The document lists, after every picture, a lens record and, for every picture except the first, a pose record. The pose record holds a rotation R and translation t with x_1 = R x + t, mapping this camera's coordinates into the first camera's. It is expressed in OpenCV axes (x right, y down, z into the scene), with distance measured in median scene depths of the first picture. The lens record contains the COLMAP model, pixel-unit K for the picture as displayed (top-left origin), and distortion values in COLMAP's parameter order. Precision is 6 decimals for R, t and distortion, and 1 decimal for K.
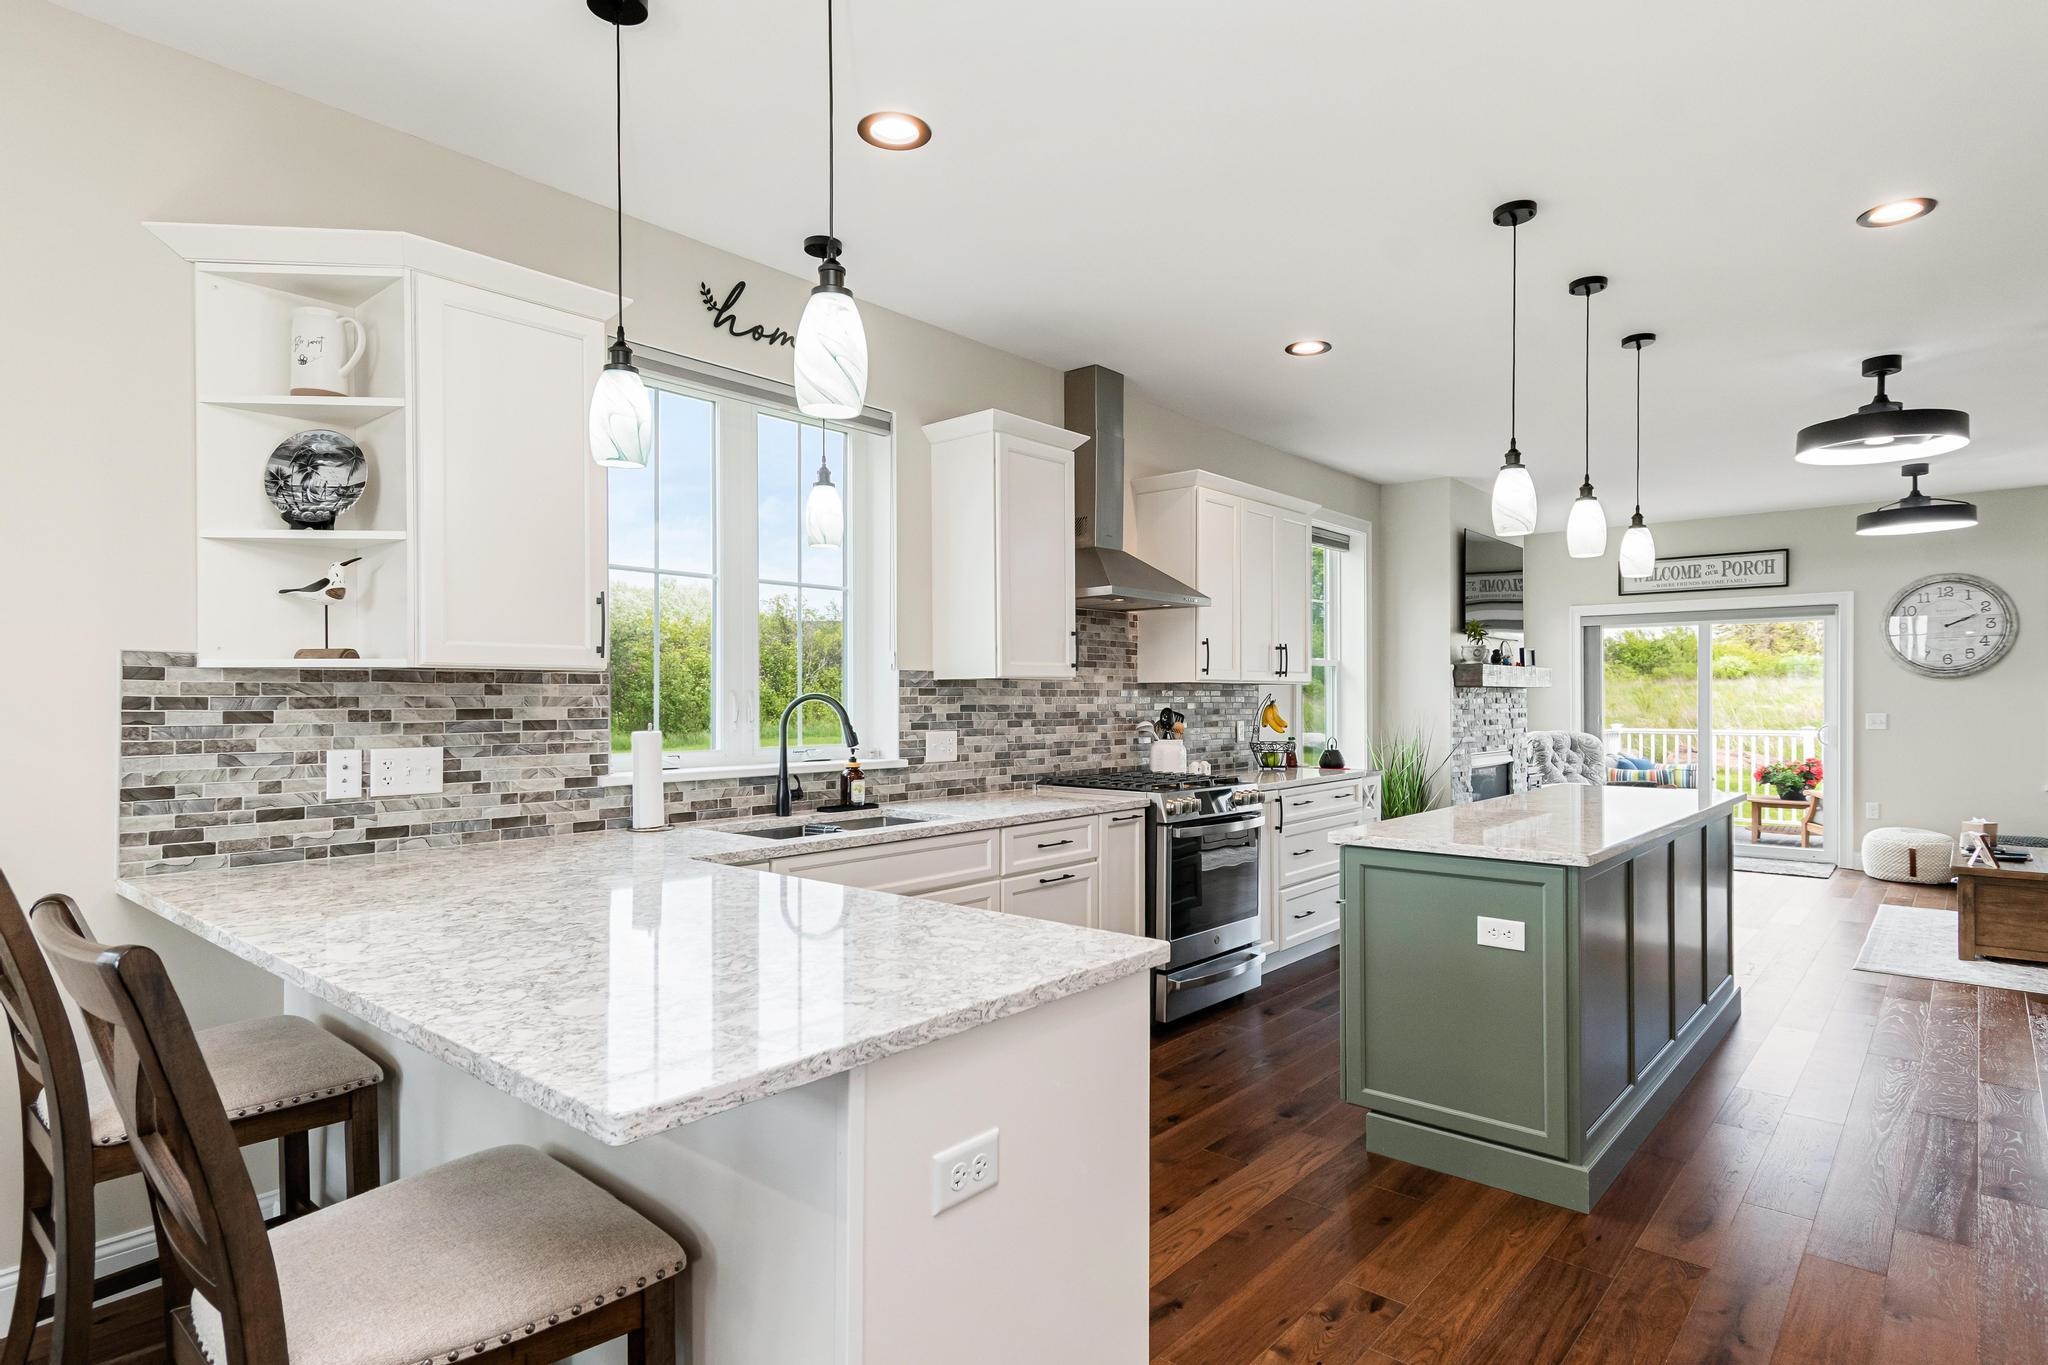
lens RADIAL K [[1085.5, 0, 1031.4], [0, 1085.5, 699.3], [0, 0, 1]] dist [0.031236, -0.015706]
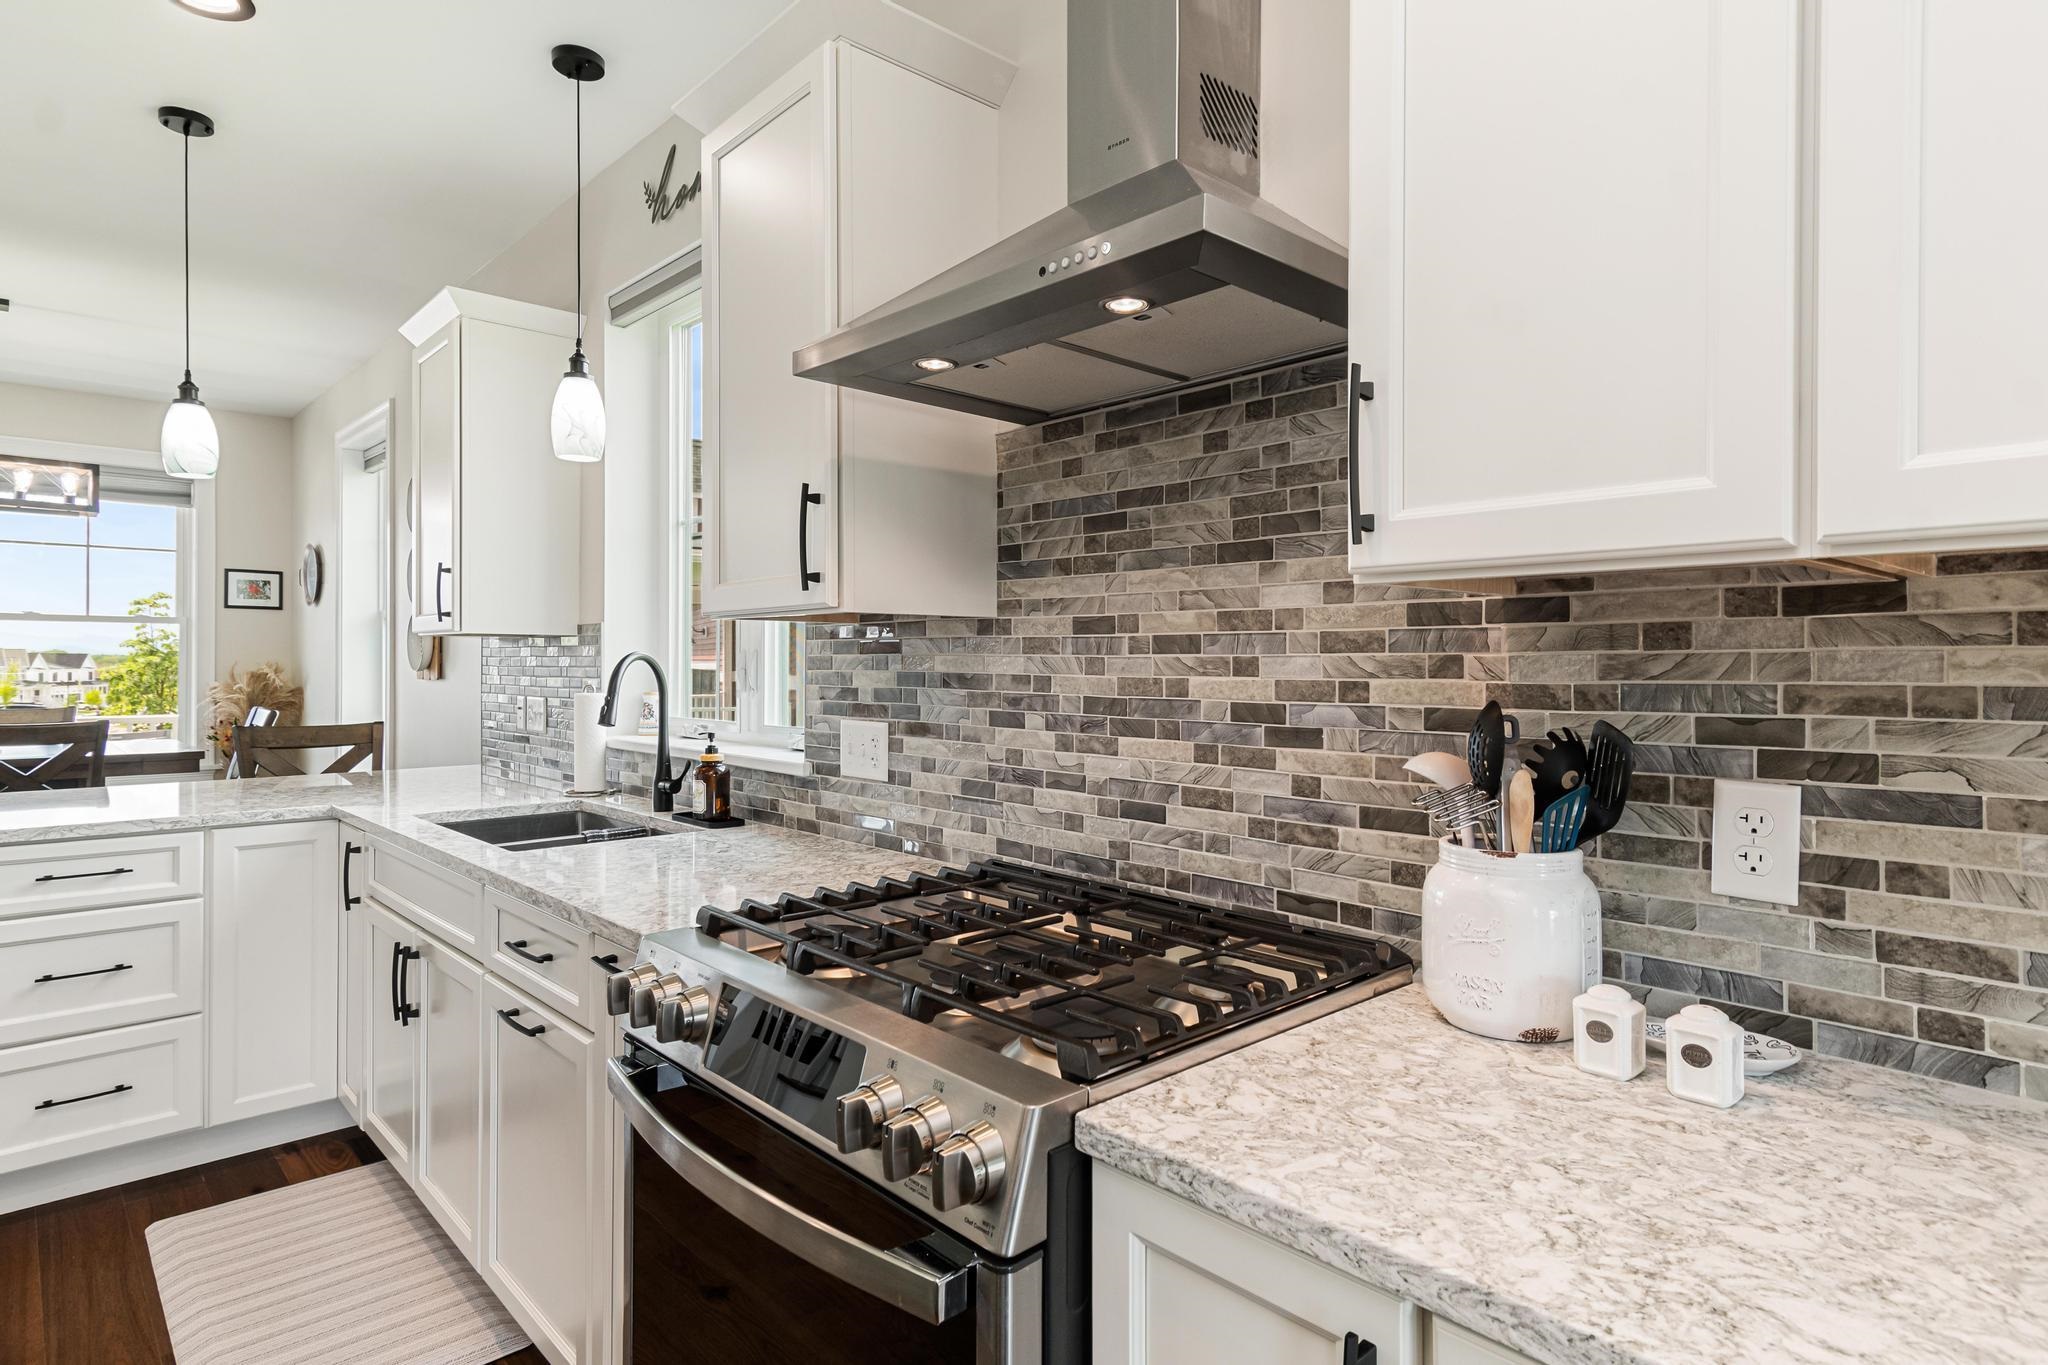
lens RADIAL K [[1097.8, 0, 1032.3], [0, 1097.8, 663.3], [0, 0, 1]] dist [0.021831, -0.000708]
pose [[-0.105522, 0.001468, -0.994416, 0.494463], [-0.004153, 0.999990, 0.001917, -0.000293], [0.994408, 0.004332, -0.105514, 1.273965]]
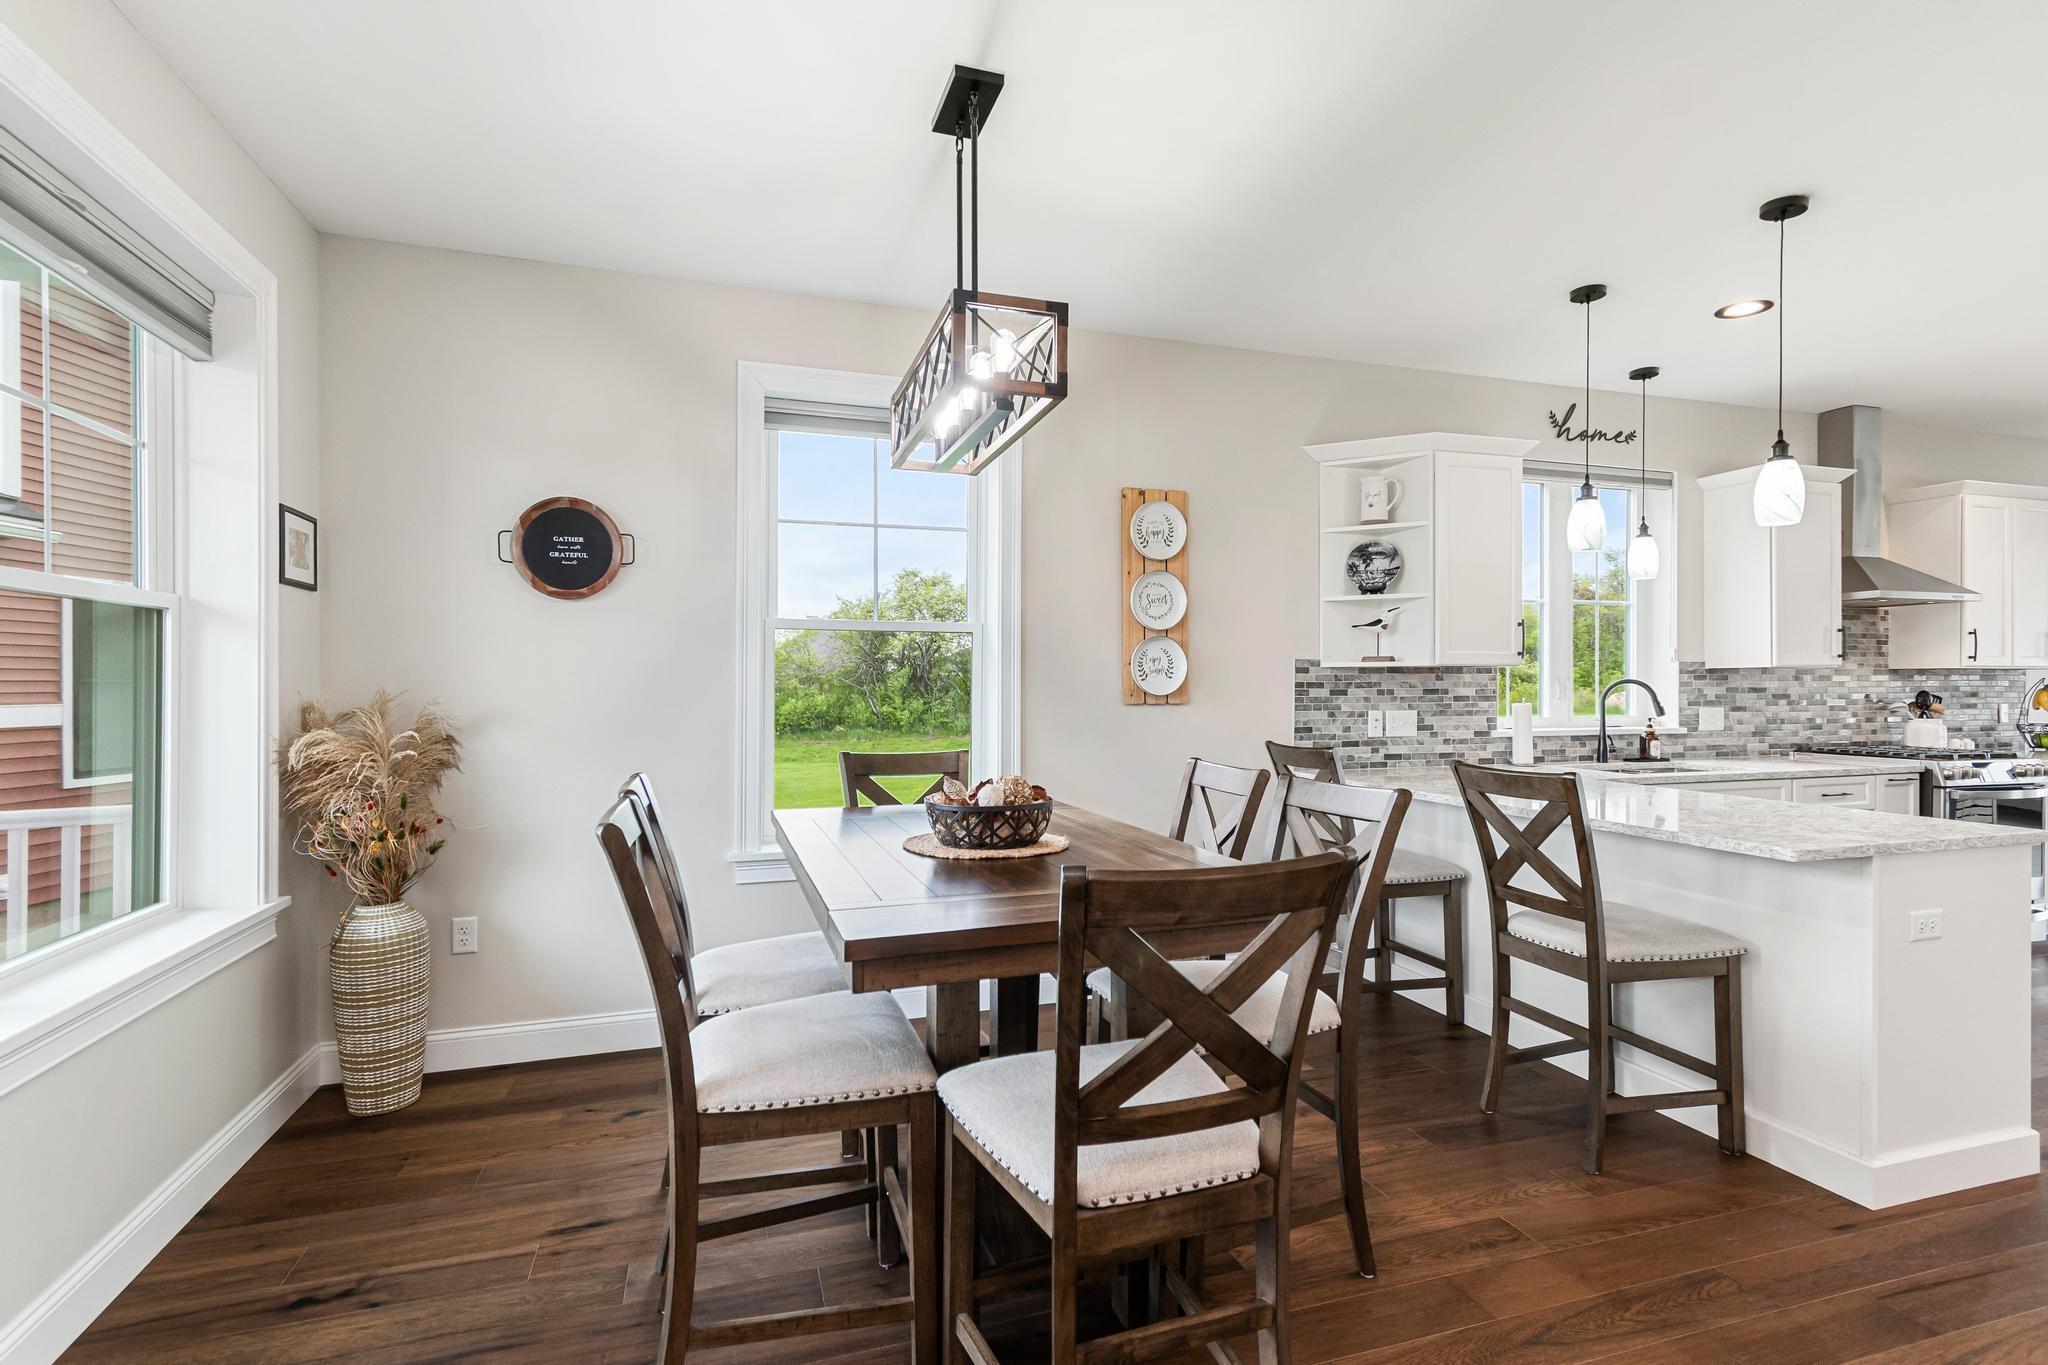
lens RADIAL K [[976.9, 0, 1026.4], [0, 976.9, 684.8], [0, 0, 1]] dist [0.020306, -0.007670]
pose [[0.855798, 0.000999, -0.517309, -0.196953], [-0.000188, 0.999999, 0.001620, 0.000023], [0.517310, -0.001289, 0.855797, -0.507414]]
